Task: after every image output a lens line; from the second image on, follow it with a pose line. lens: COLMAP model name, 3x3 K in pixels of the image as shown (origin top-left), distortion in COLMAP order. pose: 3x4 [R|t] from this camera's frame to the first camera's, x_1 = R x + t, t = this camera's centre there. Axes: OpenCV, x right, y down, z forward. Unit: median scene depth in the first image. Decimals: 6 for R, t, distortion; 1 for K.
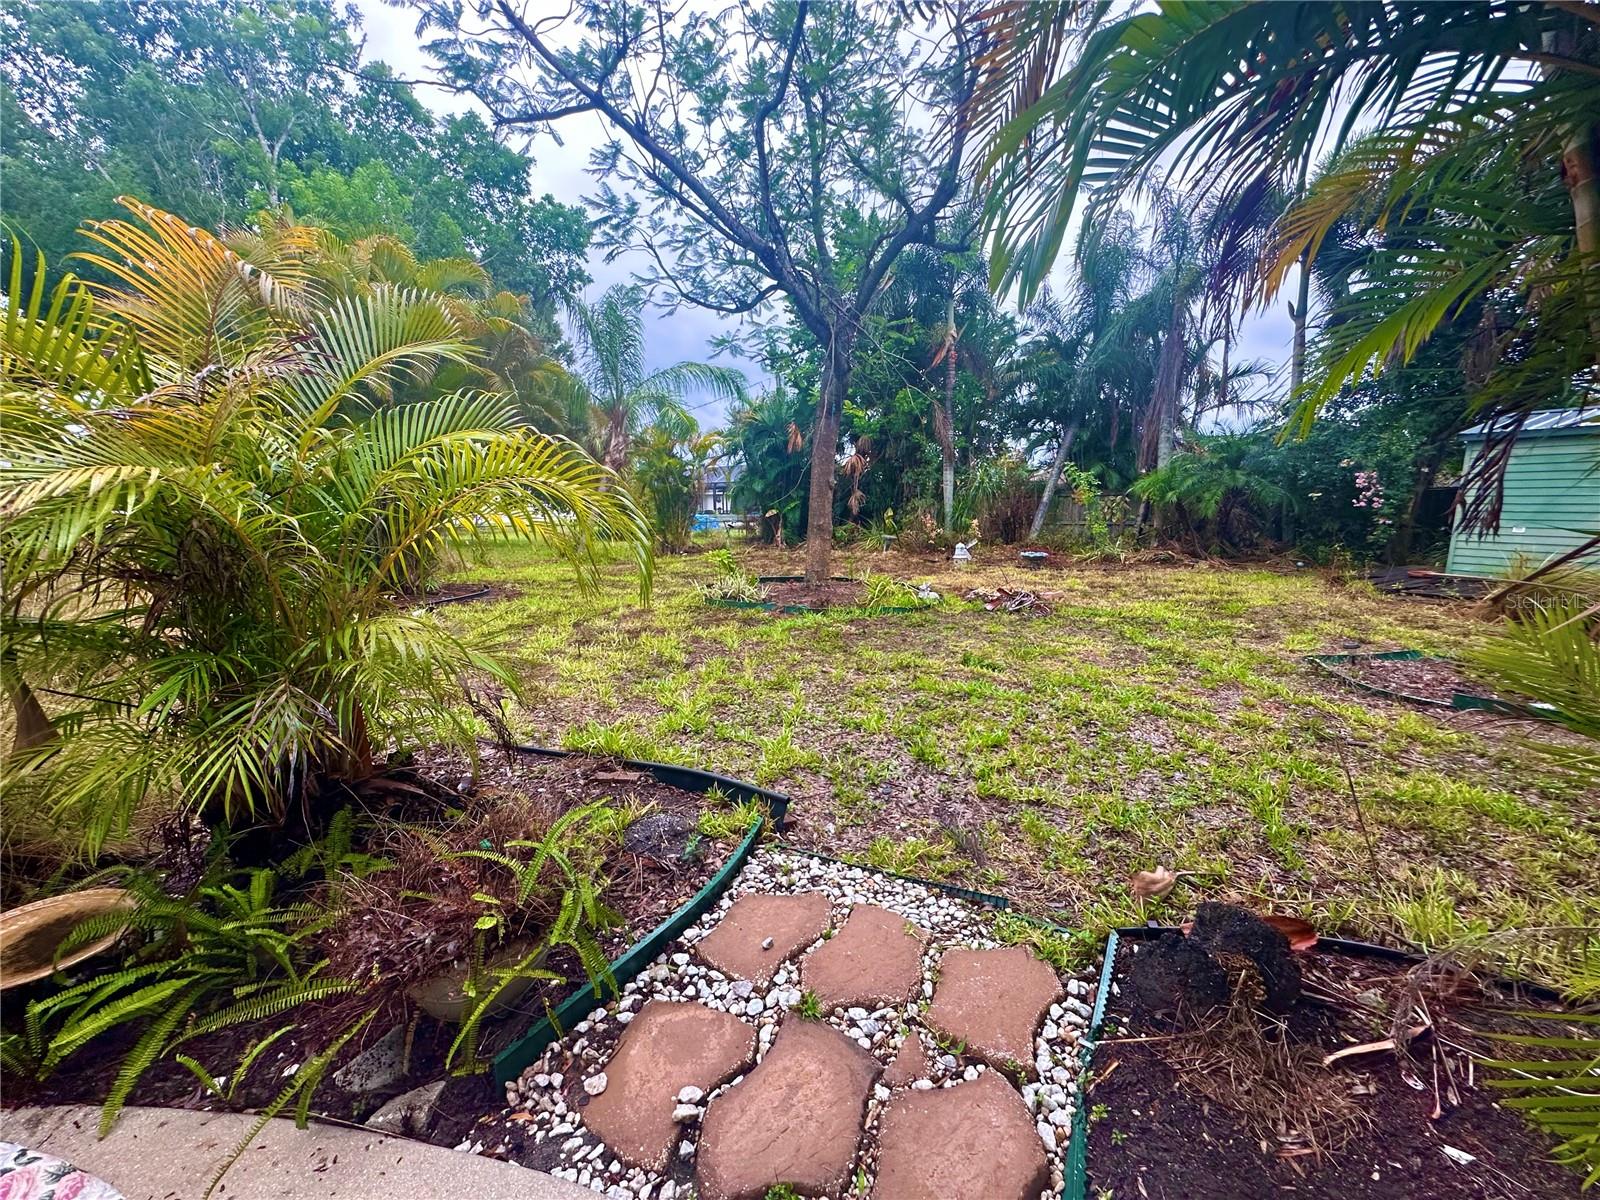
lens RADIAL K [[637.0, 0, 800.0], [0, 637.0, 600.0], [0, 0, 1]] dist [0.001504, -0.000055]
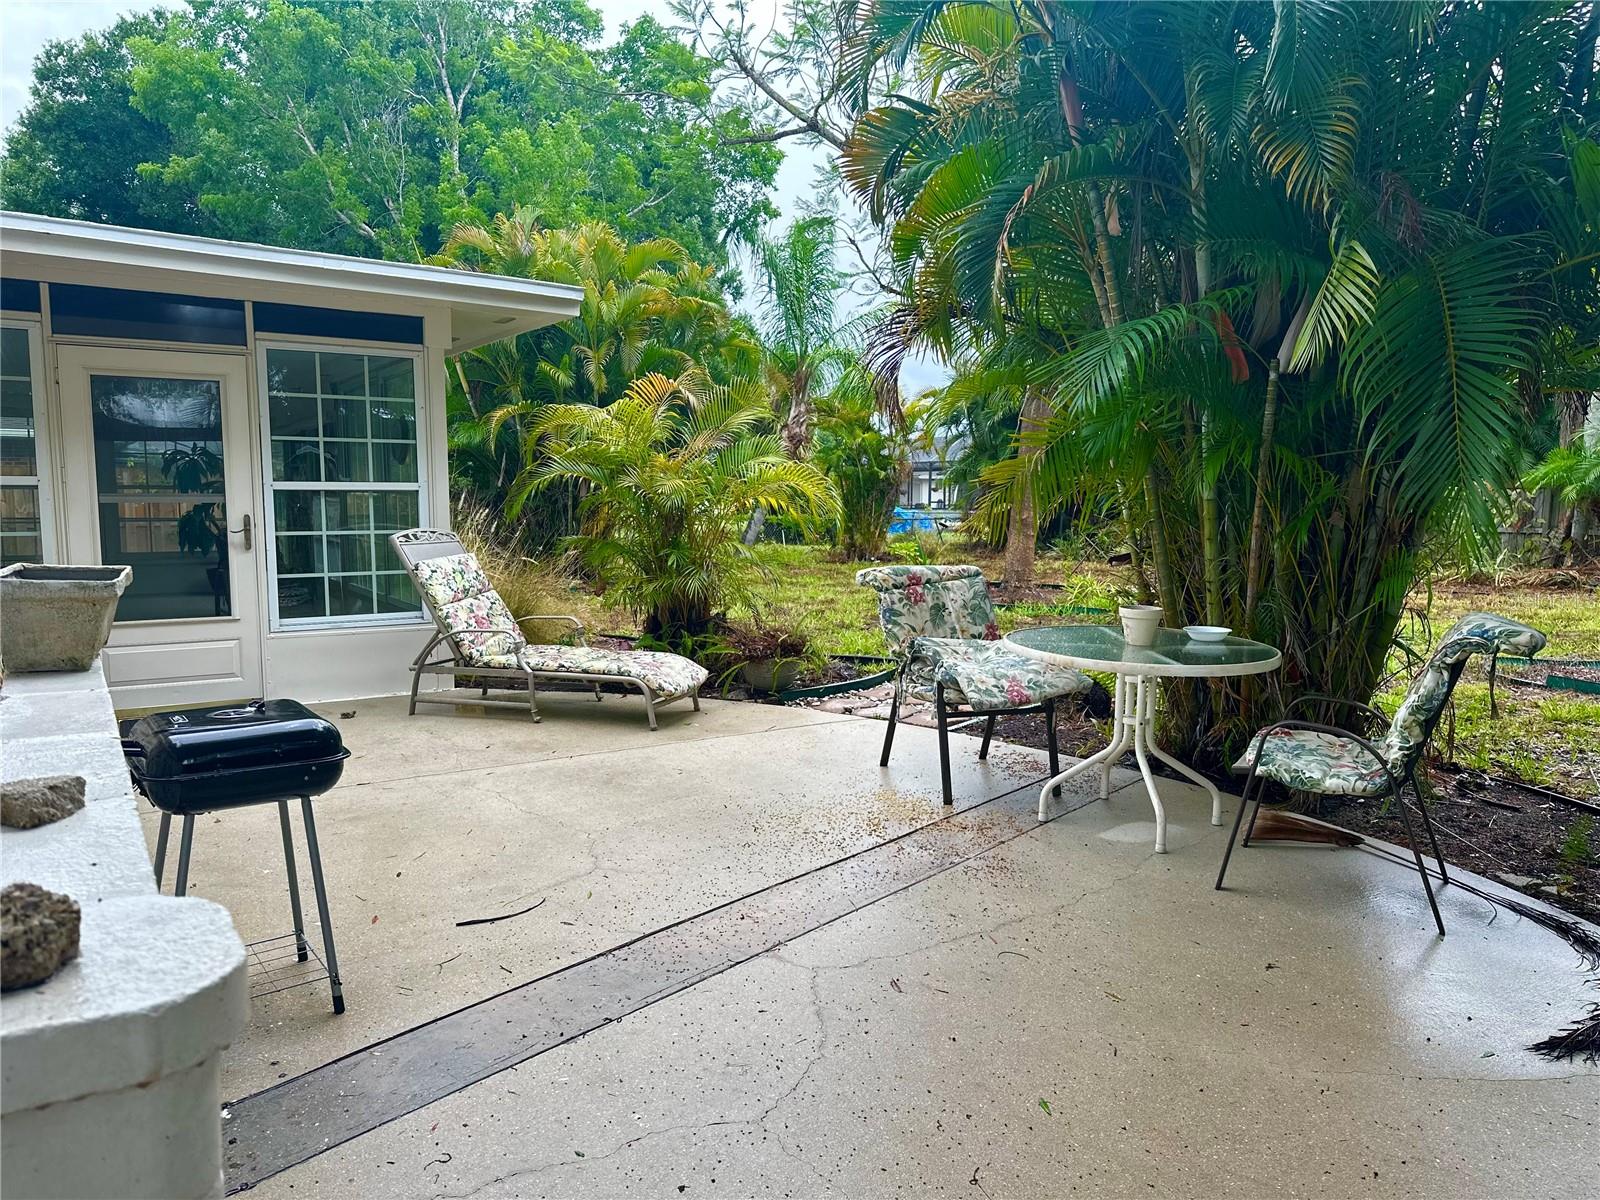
lens RADIAL K [[1121.3, 0, 800.0], [0, 1121.3, 600.0], [0, 0, 1]] dist [0.051751, -0.000283]
pose [[0.967301, 0.039643, -0.250515, 0.062211], [-0.053333, 0.997418, -0.048097, 0.042150], [0.247961, 0.059885, 0.966917, -0.287698]]
